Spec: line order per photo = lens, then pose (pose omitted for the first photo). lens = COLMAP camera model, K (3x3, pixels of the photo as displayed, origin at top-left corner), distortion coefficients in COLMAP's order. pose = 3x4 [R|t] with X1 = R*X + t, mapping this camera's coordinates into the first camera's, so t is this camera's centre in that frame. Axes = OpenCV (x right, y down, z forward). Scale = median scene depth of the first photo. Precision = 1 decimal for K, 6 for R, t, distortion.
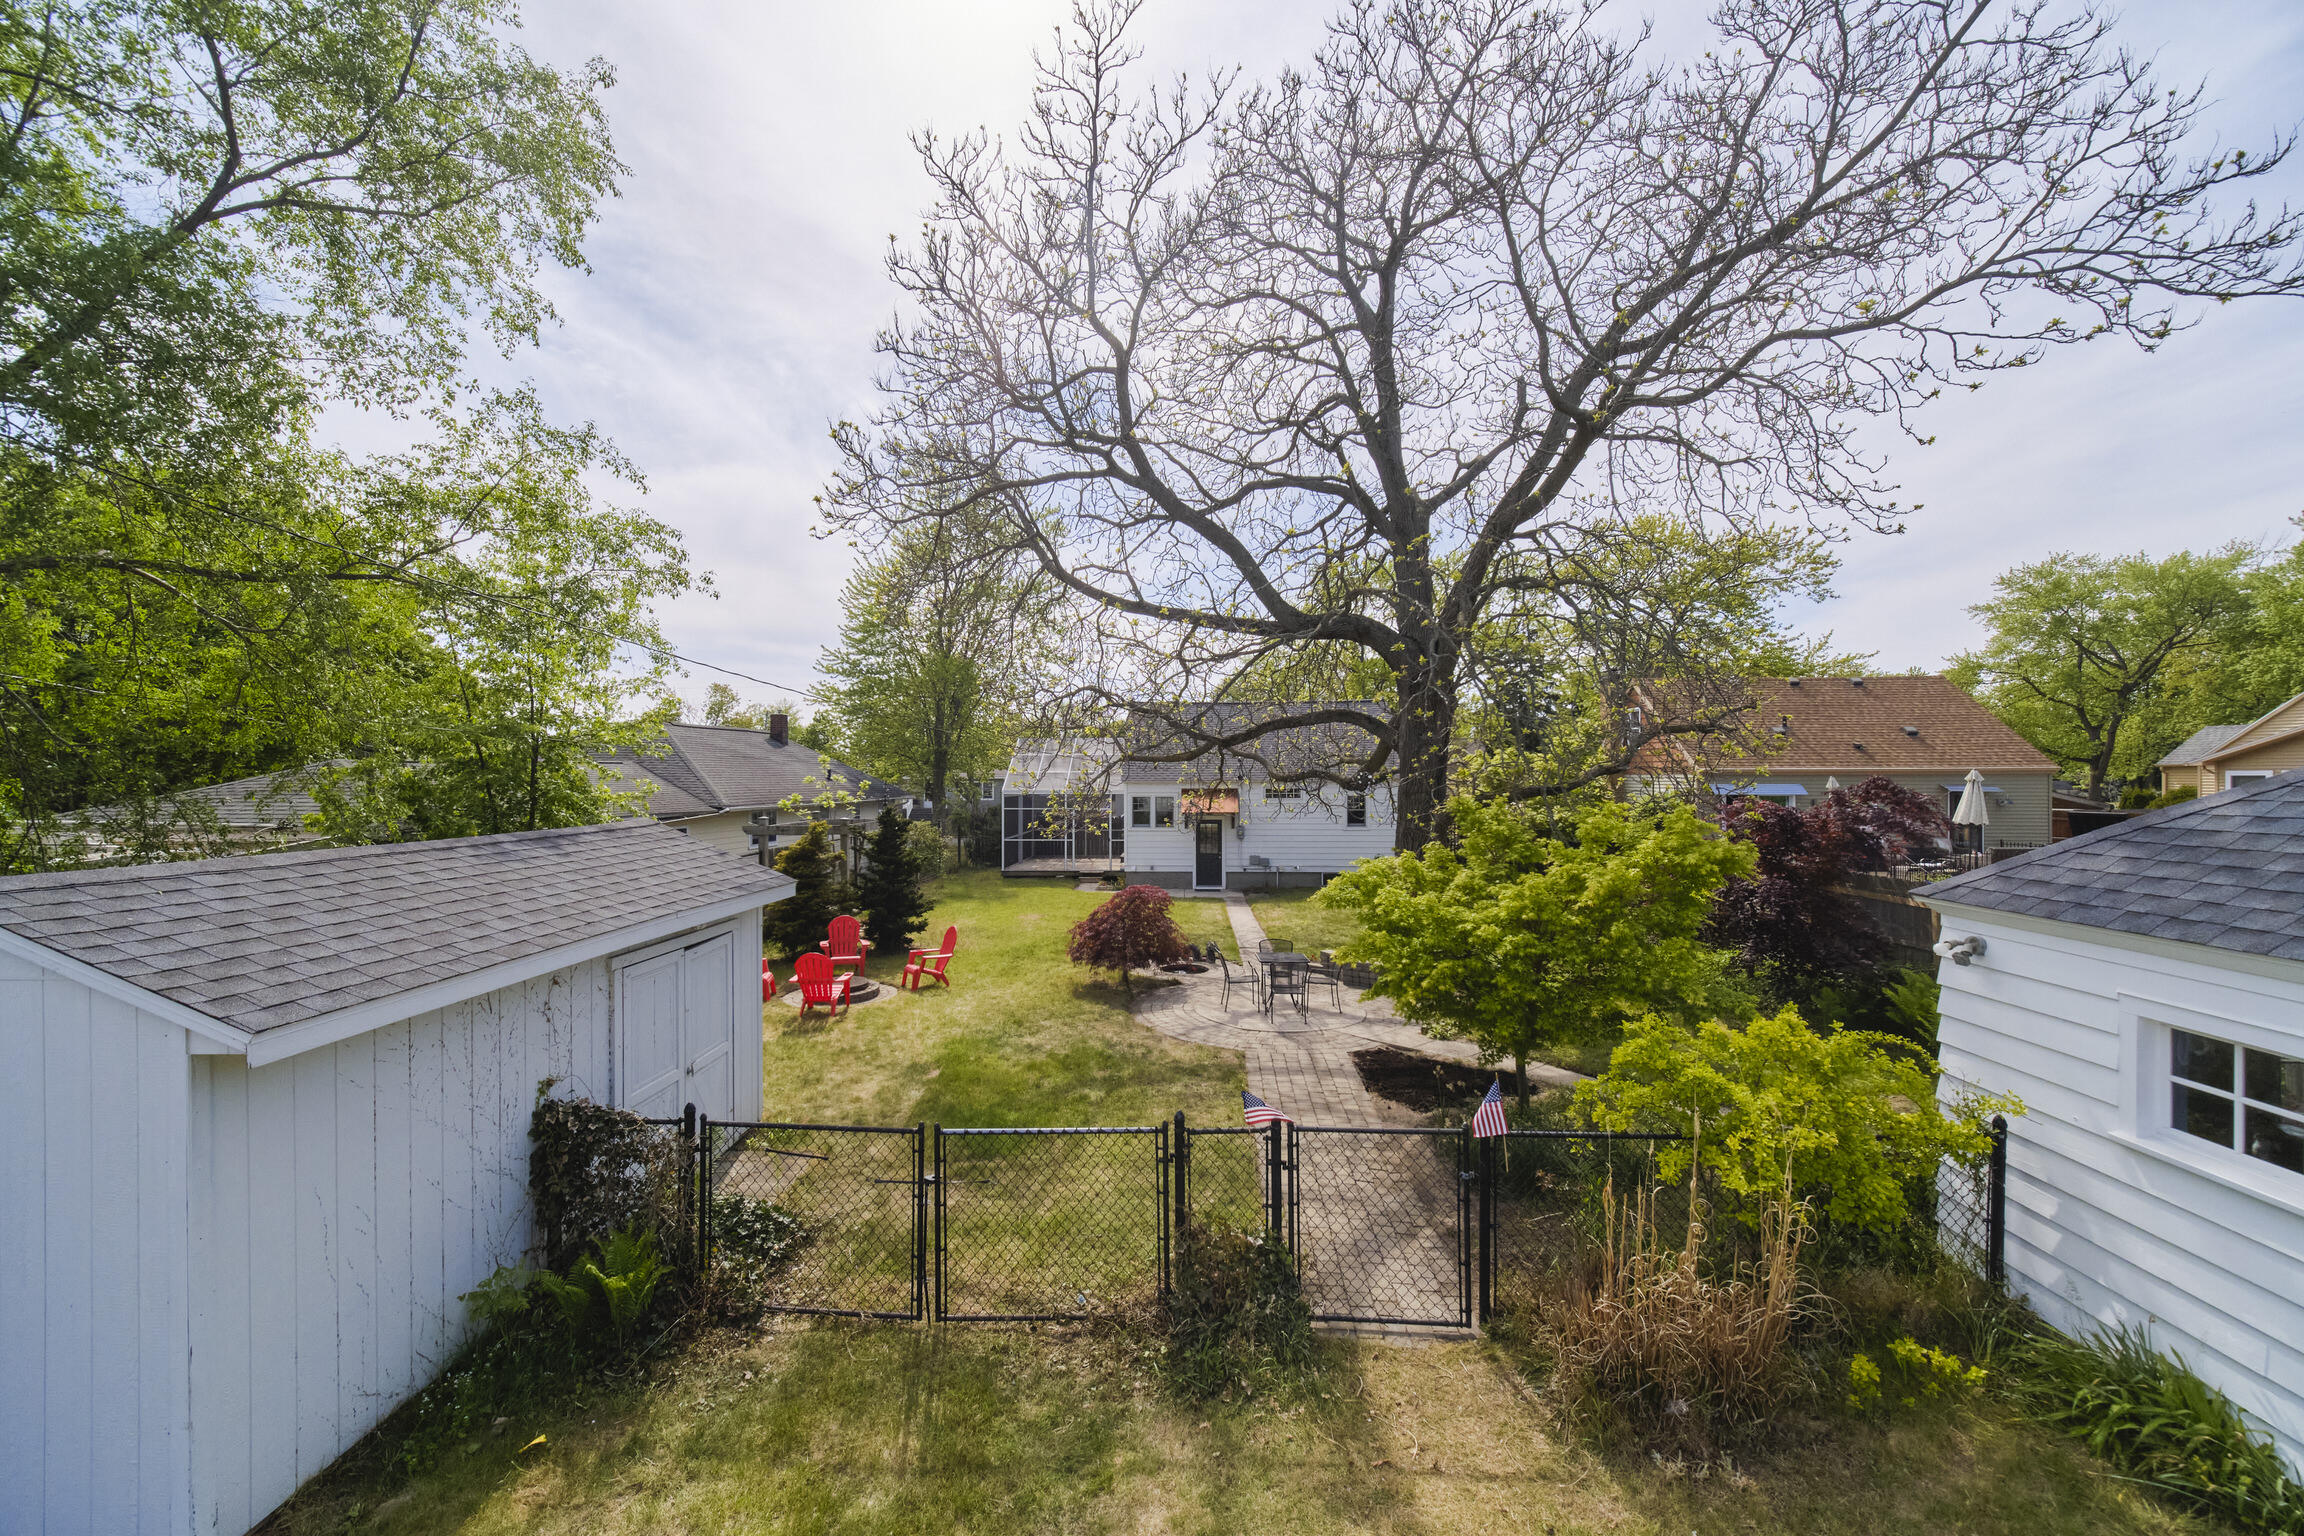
lens RADIAL K [[908.2, 0, 1121.5], [0, 908.2, 776.2], [0, 0, 1]] dist [-0.003263, -0.000769]
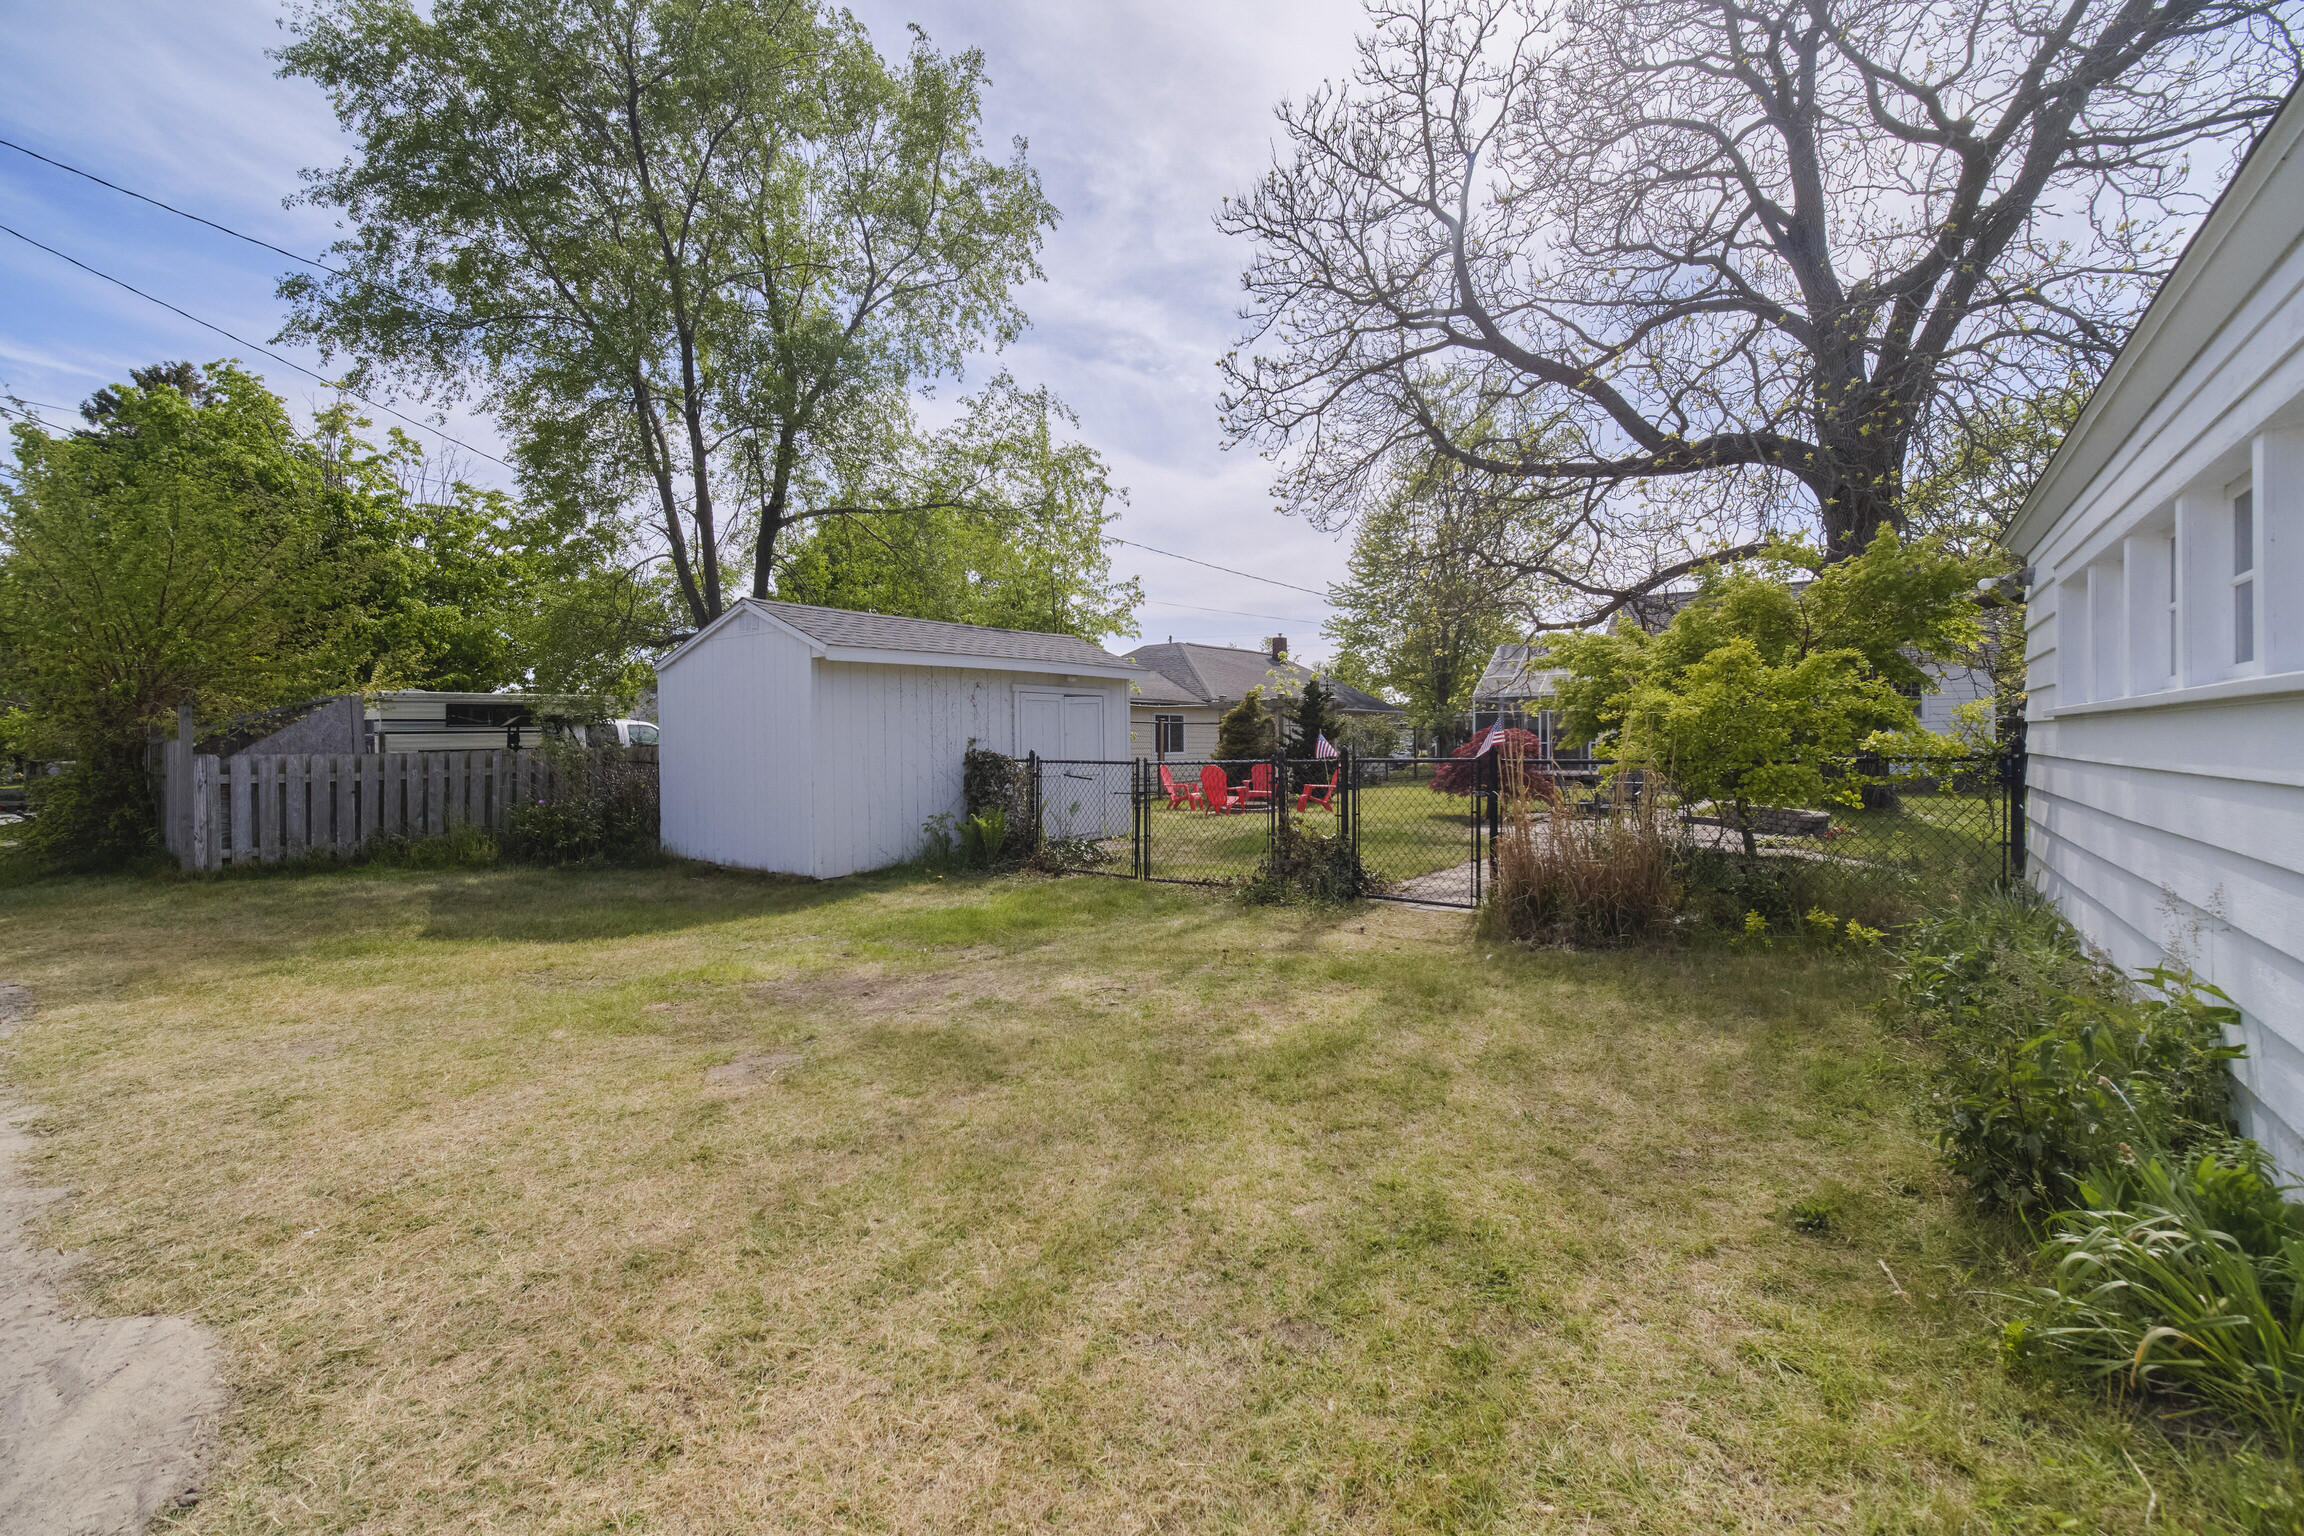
lens RADIAL K [[908.2, 0, 1154.6], [0, 908.2, 773.0], [0, 0, 1]] dist [-0.003263, -0.000769]
pose [[0.836129, 0.012985, -0.548379, 0.266829], [0.006565, 0.999411, 0.033674, 0.137125], [0.548494, -0.031756, 0.835551, -0.129395]]
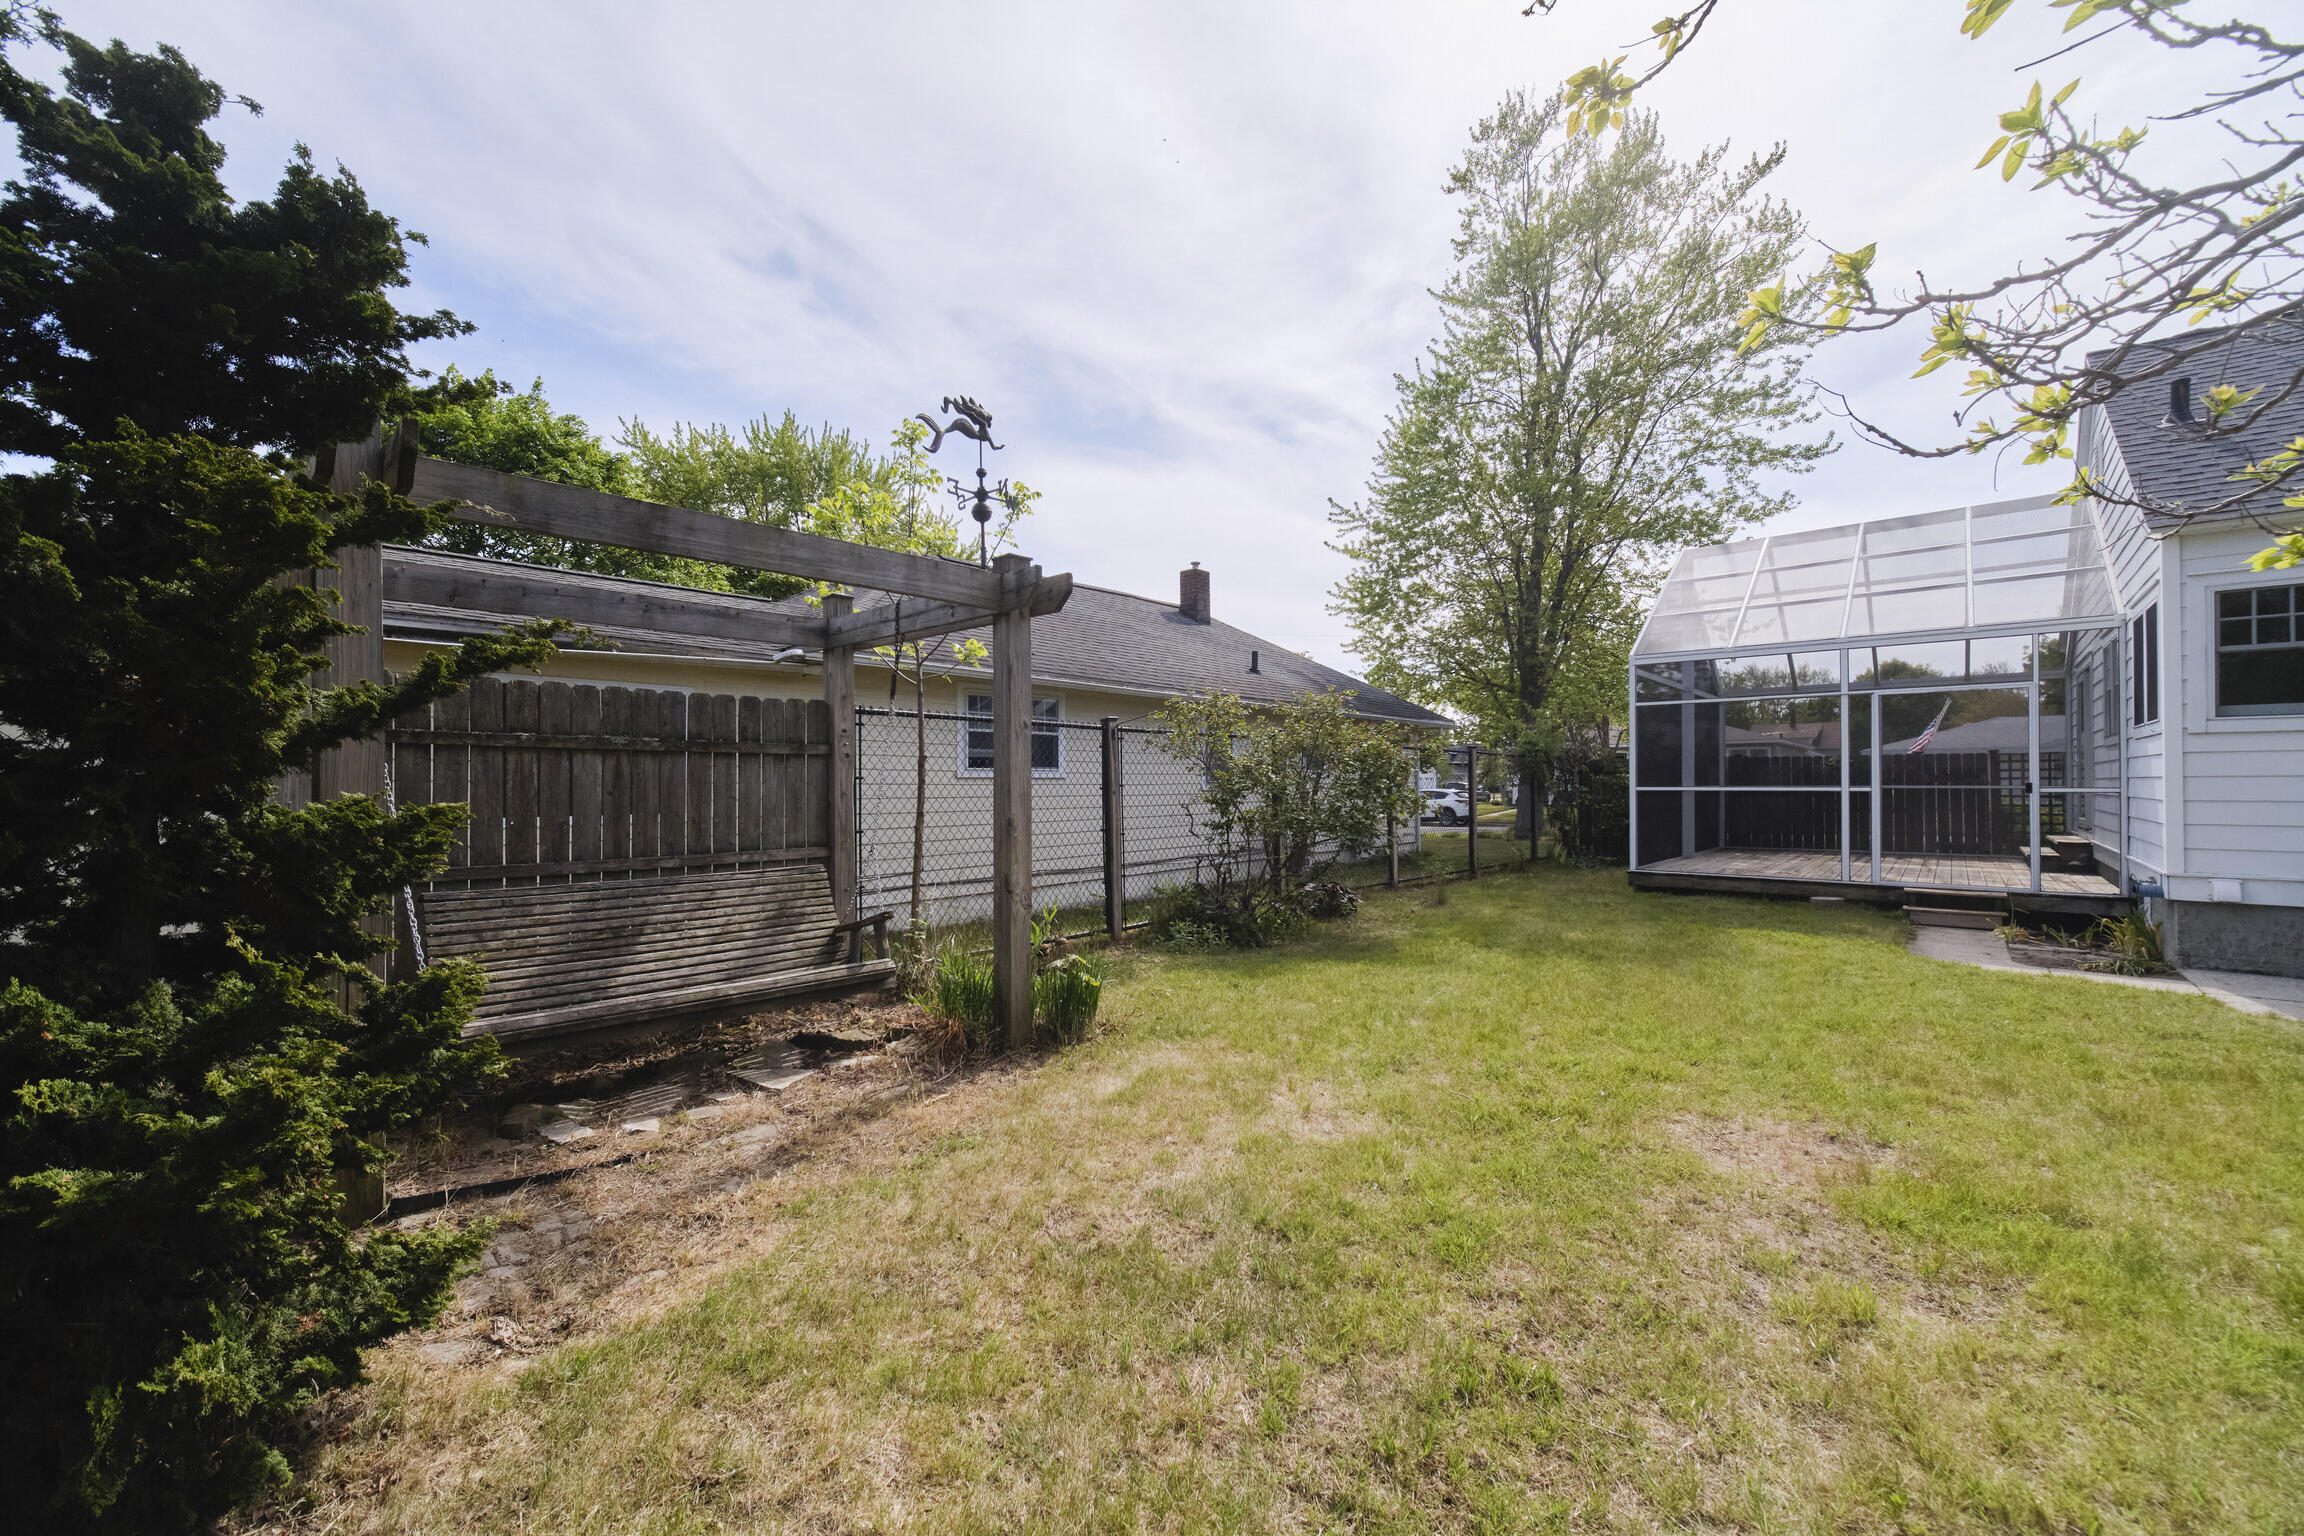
lens RADIAL K [[908.2, 0, 1177.9], [0, 908.2, 773.4], [0, 0, 1]] dist [-0.003263, -0.000769]
pose [[0.799909, -0.004202, -0.600107, -0.117023], [-0.001871, 0.999953, -0.009495, 0.135483], [0.600119, 0.008718, 0.799863, 1.179289]]
